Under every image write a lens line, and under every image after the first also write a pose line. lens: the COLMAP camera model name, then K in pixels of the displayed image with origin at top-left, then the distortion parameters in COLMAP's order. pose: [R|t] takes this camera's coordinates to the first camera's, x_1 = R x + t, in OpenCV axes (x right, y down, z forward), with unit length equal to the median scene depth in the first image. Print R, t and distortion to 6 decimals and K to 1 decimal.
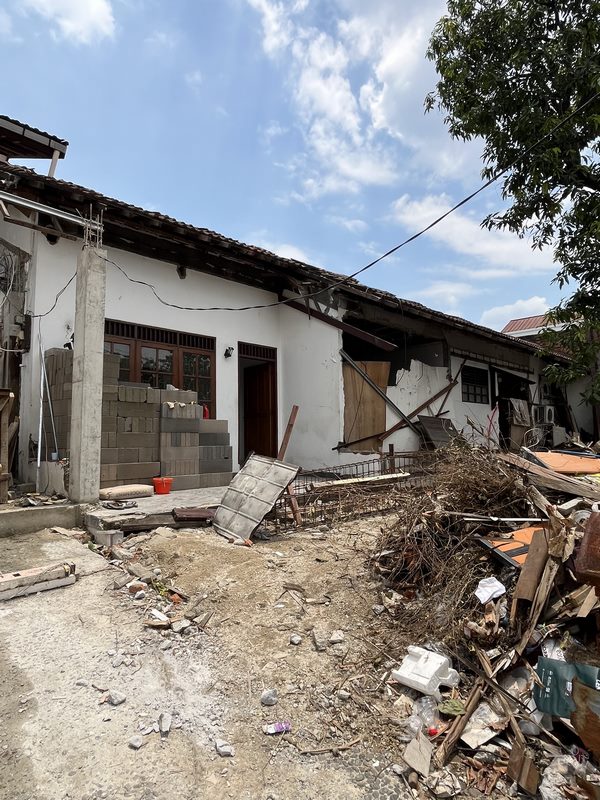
lens RADIAL K [[471.0, 0, 300.0], [0, 471.0, 400.0], [0, 0, 1]] dist [-0.001931, 0.000287]
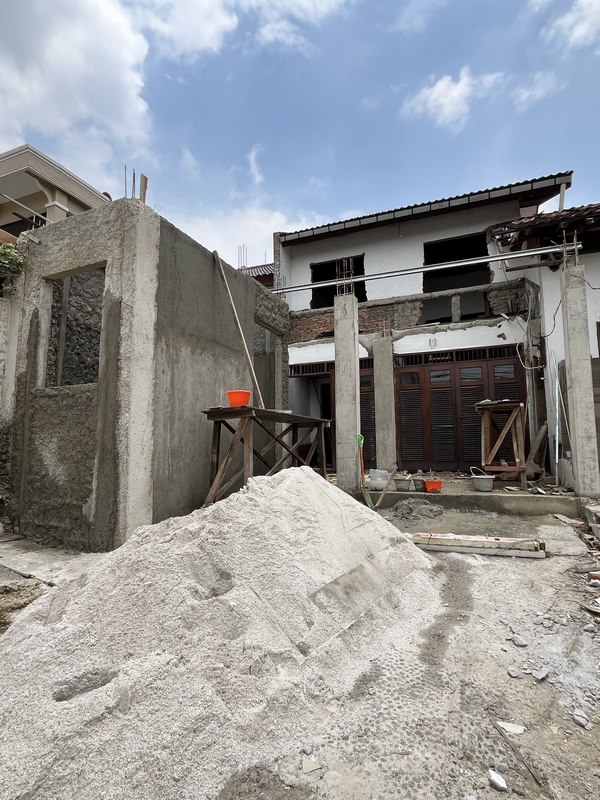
lens RADIAL K [[417.3, 0, 300.0], [0, 417.3, 400.0], [0, 0, 1]] dist [-0.007125, -0.000064]
pose [[0.370196, -0.092613, -0.924326, 0.325599], [0.082173, 0.994382, -0.066722, 0.002979], [0.925312, -0.051254, 0.375726, 0.035101]]
